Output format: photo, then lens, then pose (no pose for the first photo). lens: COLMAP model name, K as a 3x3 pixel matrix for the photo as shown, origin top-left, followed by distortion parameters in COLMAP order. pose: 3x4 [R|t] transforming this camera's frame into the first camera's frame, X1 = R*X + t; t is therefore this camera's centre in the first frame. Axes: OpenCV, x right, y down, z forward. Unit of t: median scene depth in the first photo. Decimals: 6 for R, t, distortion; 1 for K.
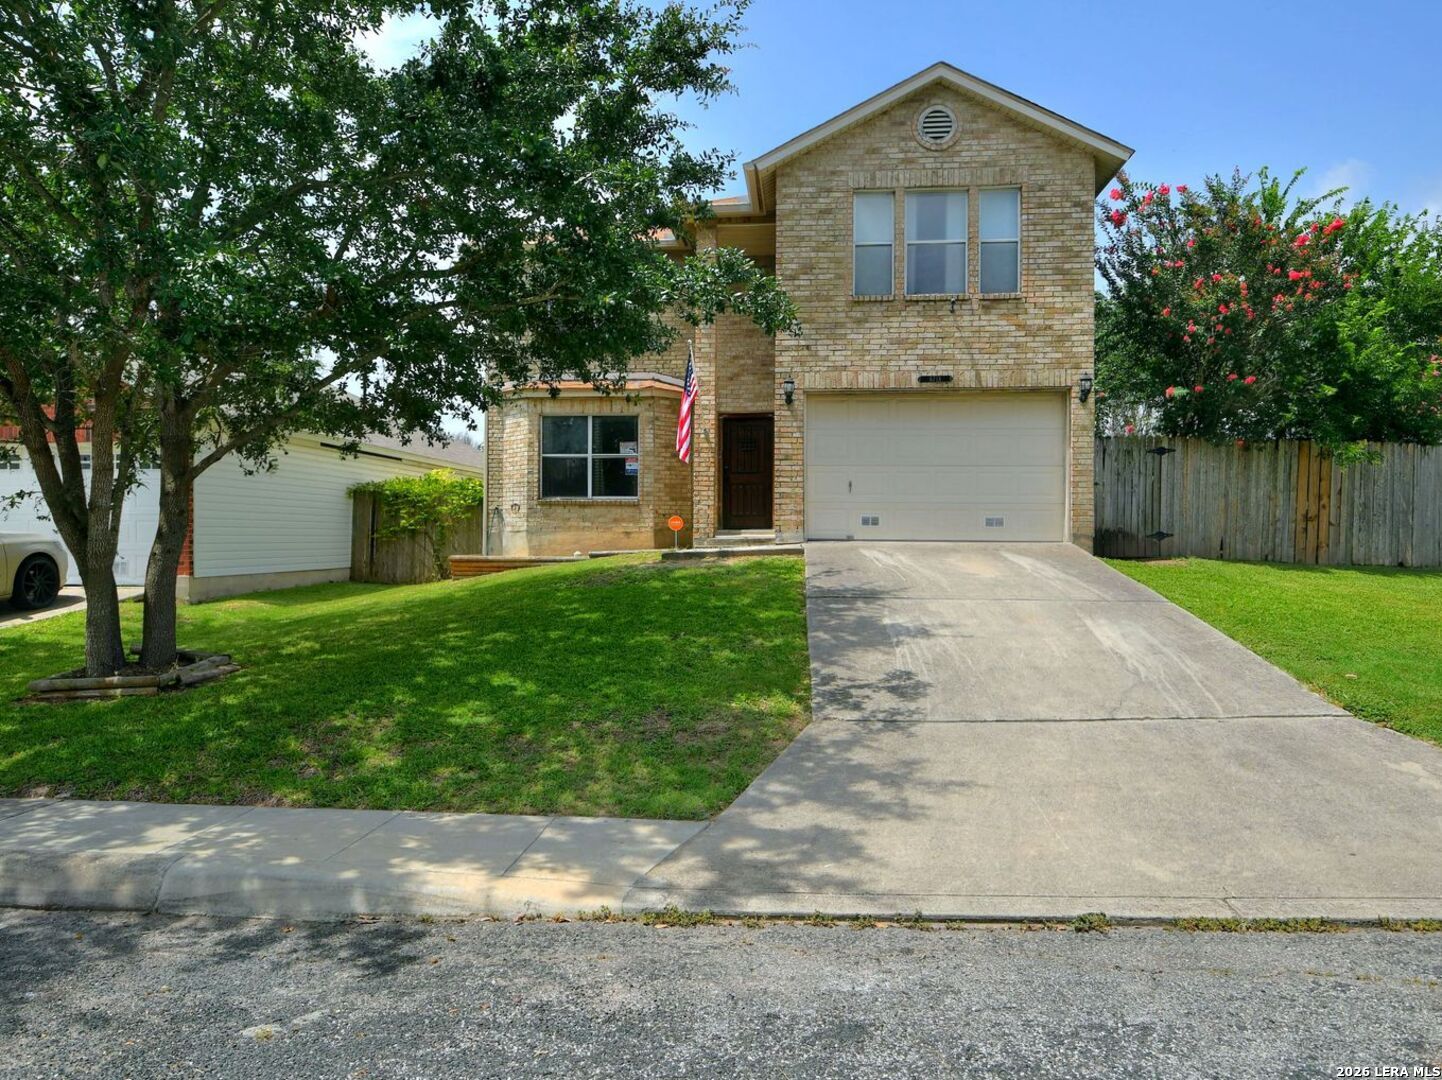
lens RADIAL K [[816.9, 0, 721.0], [0, 816.9, 540.0], [0, 0, 1]] dist [0.020661, -0.001240]
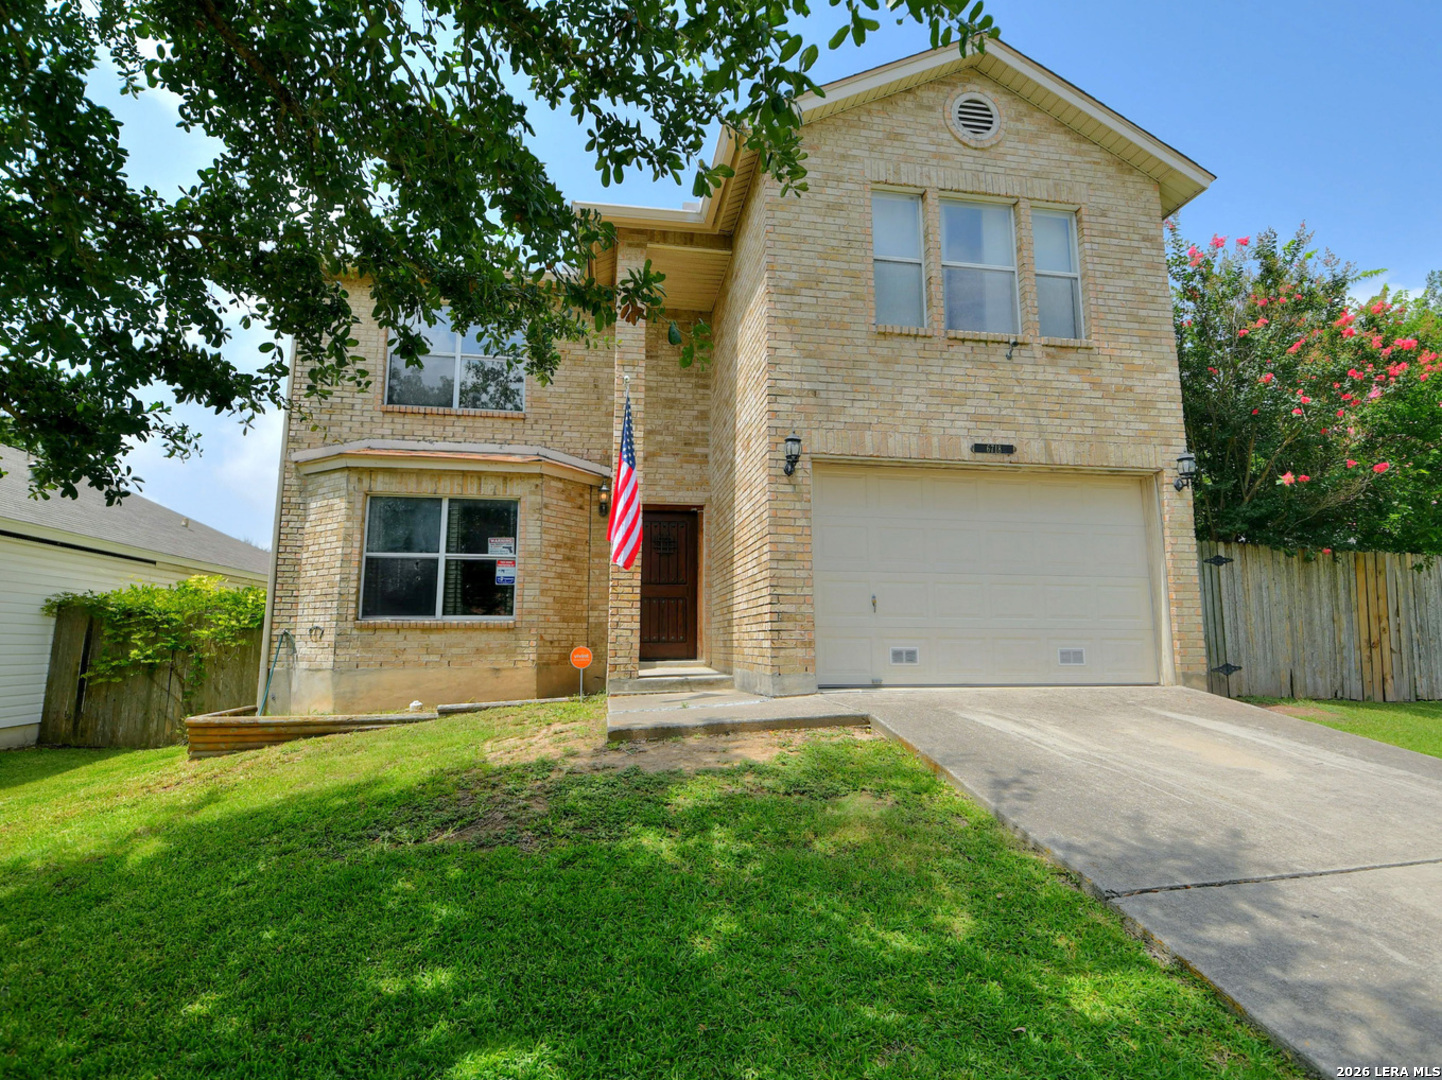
lens RADIAL K [[725.4, 0, 721.0], [0, 725.4, 540.0], [0, 0, 1]] dist [0.027493, -0.044502]
pose [[0.970409, 0.025803, 0.240086, -0.101465], [0.010263, 0.988968, -0.147770, -0.030383], [-0.241251, 0.145862, 0.959439, 0.452255]]
